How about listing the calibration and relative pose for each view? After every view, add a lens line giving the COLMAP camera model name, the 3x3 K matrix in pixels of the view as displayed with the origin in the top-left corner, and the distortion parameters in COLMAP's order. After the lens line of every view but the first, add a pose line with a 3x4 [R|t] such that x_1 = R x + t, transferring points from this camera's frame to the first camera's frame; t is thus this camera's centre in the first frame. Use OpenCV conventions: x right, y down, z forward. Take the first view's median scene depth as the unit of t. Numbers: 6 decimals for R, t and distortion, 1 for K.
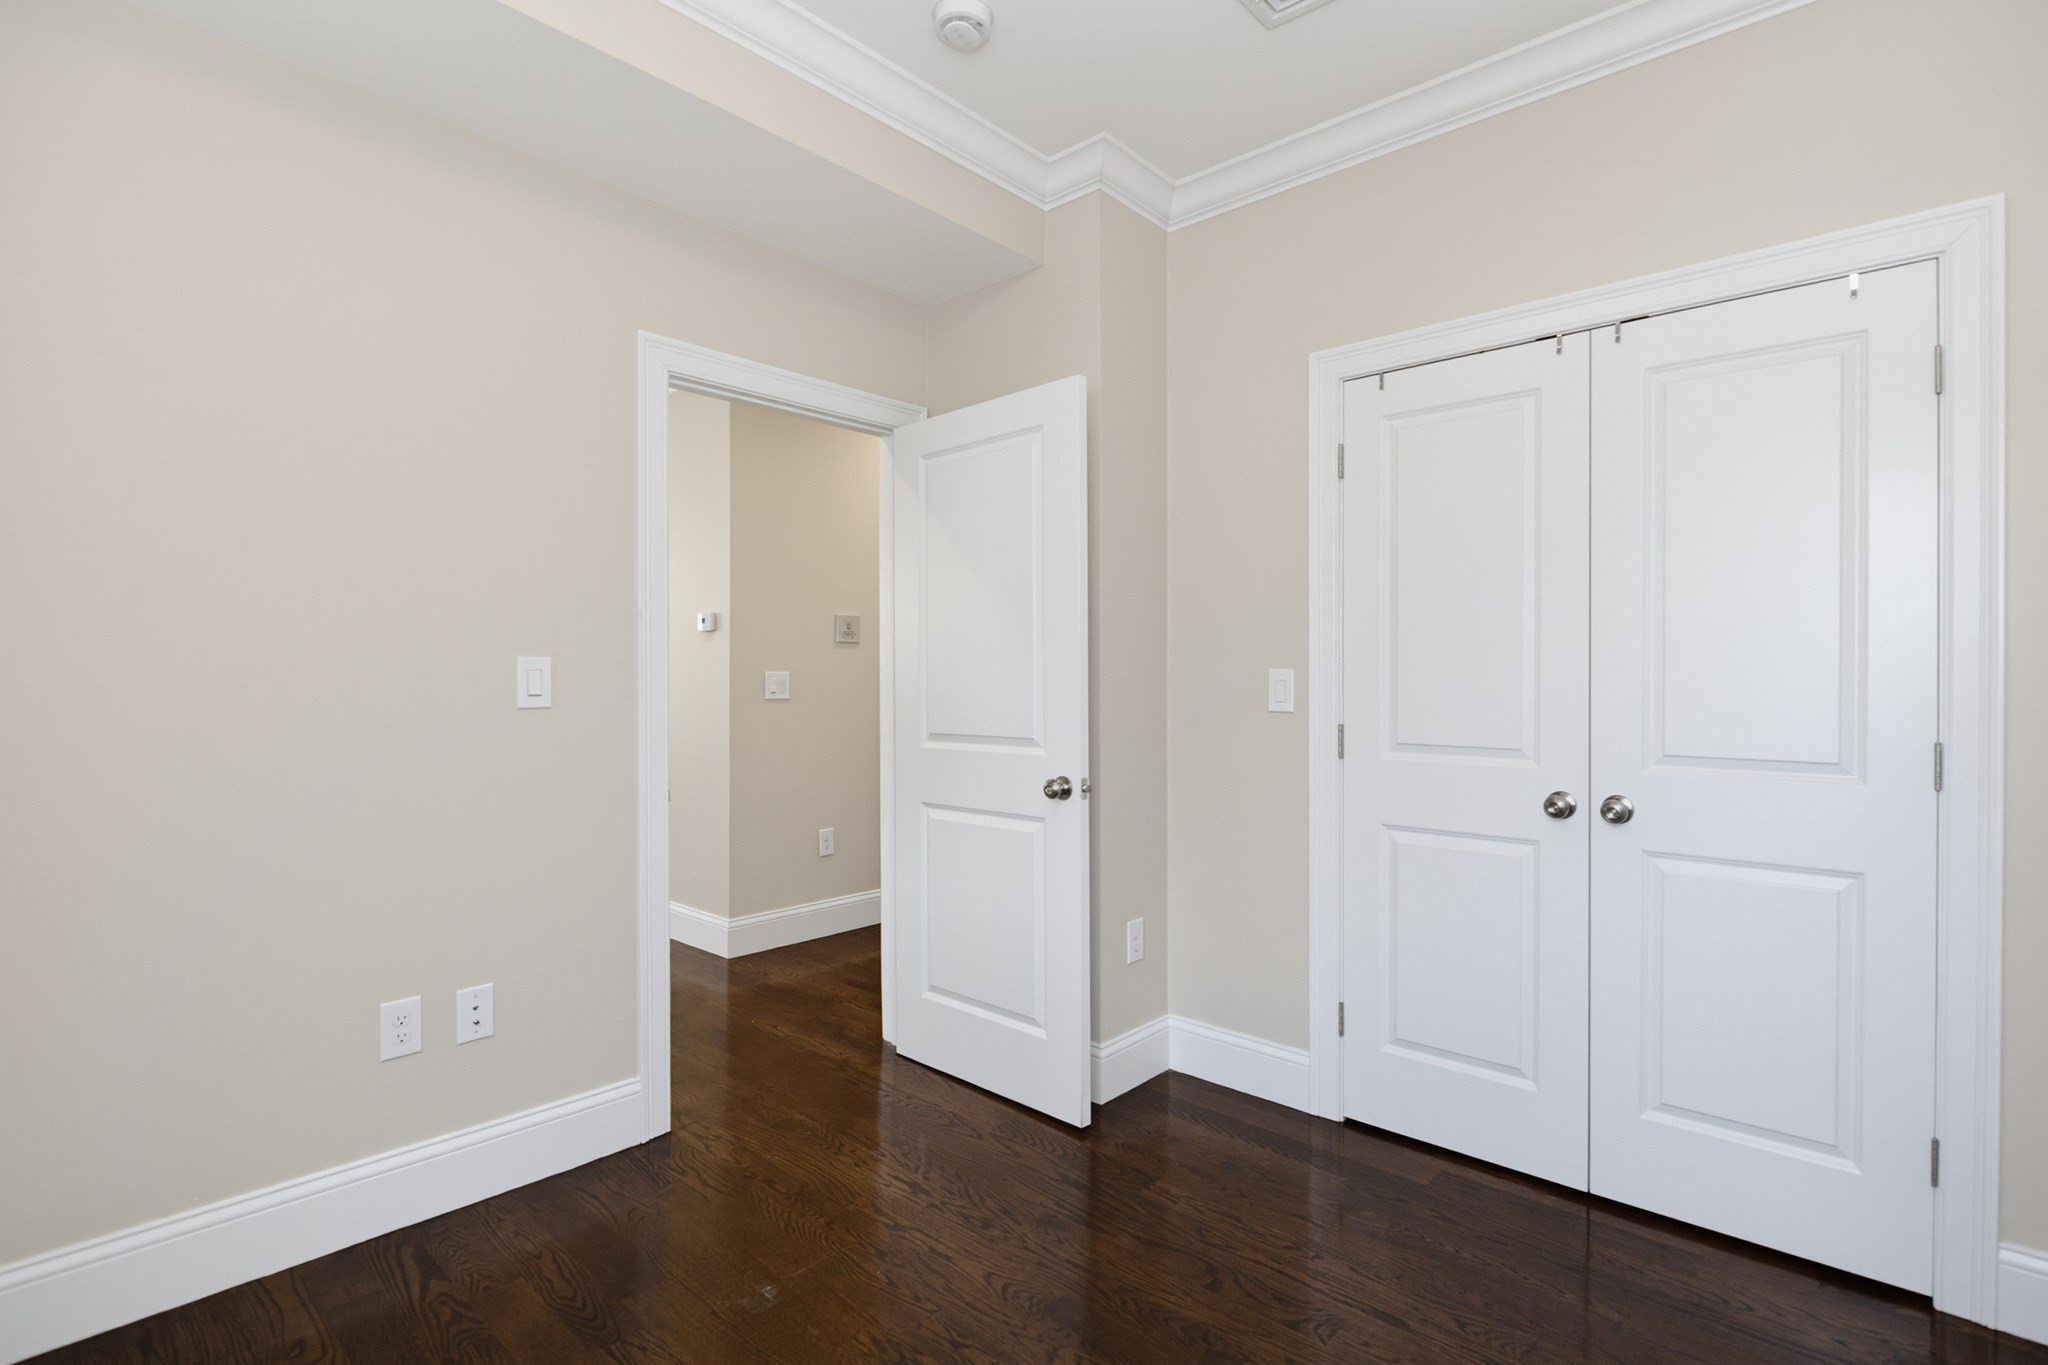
lens RADIAL K [[989.0, 0, 1015.5], [0, 989.0, 681.5], [0, 0, 1]] dist [0.006373, -0.009277]
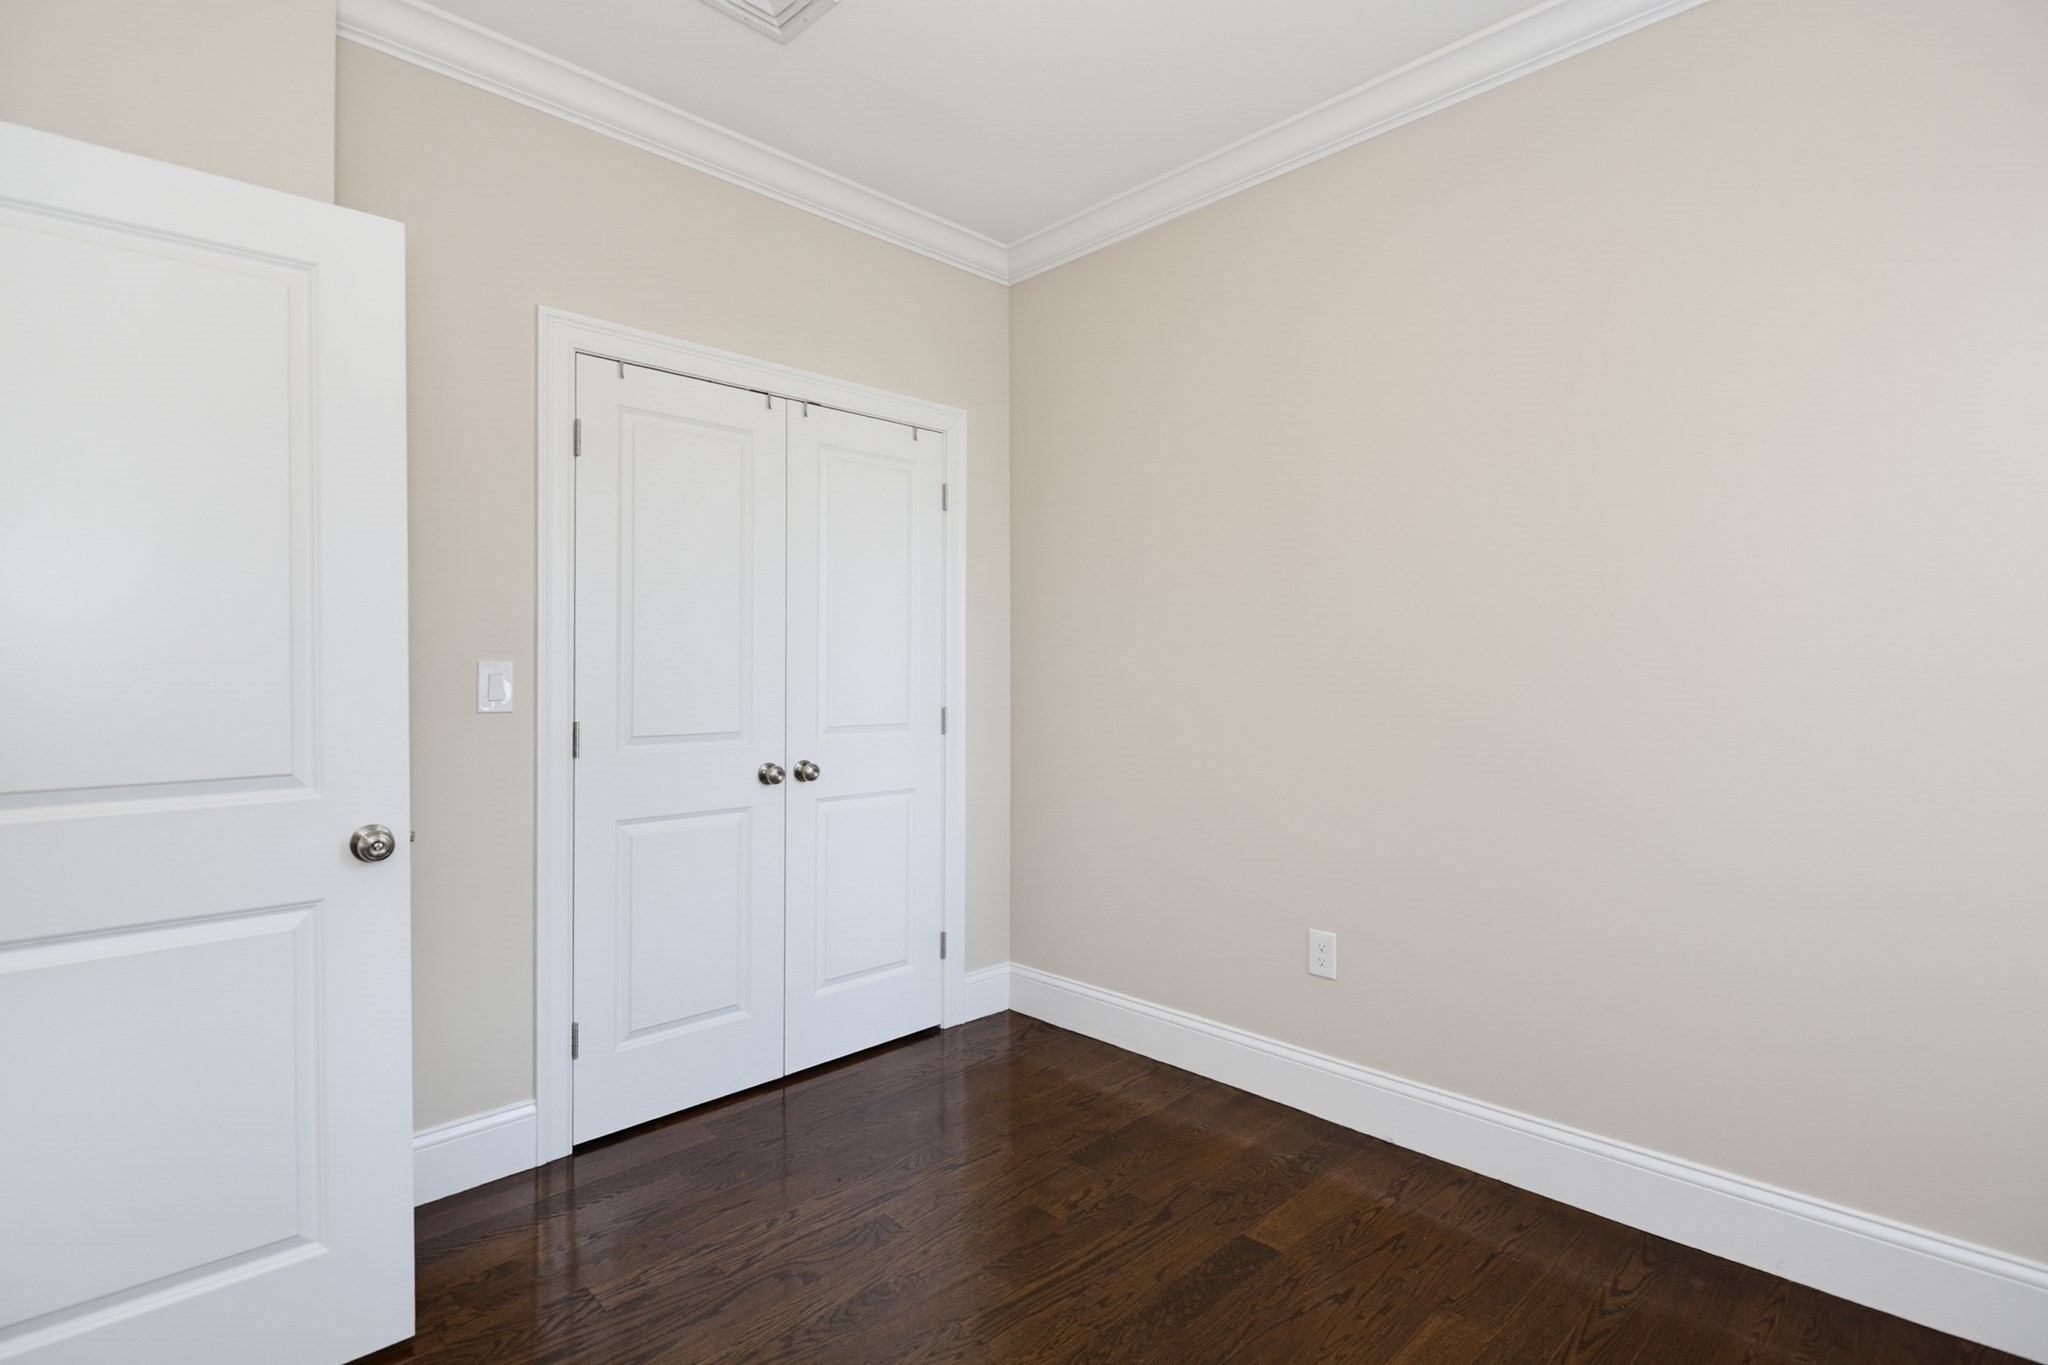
lens RADIAL K [[989.0, 0, 1043.0], [0, 989.0, 674.2], [0, 0, 1]] dist [0.006373, -0.009277]
pose [[0.034734, -0.004701, 0.999386, -0.598174], [0.004866, 0.999978, 0.004534, -0.003553], [-0.999385, 0.004705, 0.034757, 0.547293]]
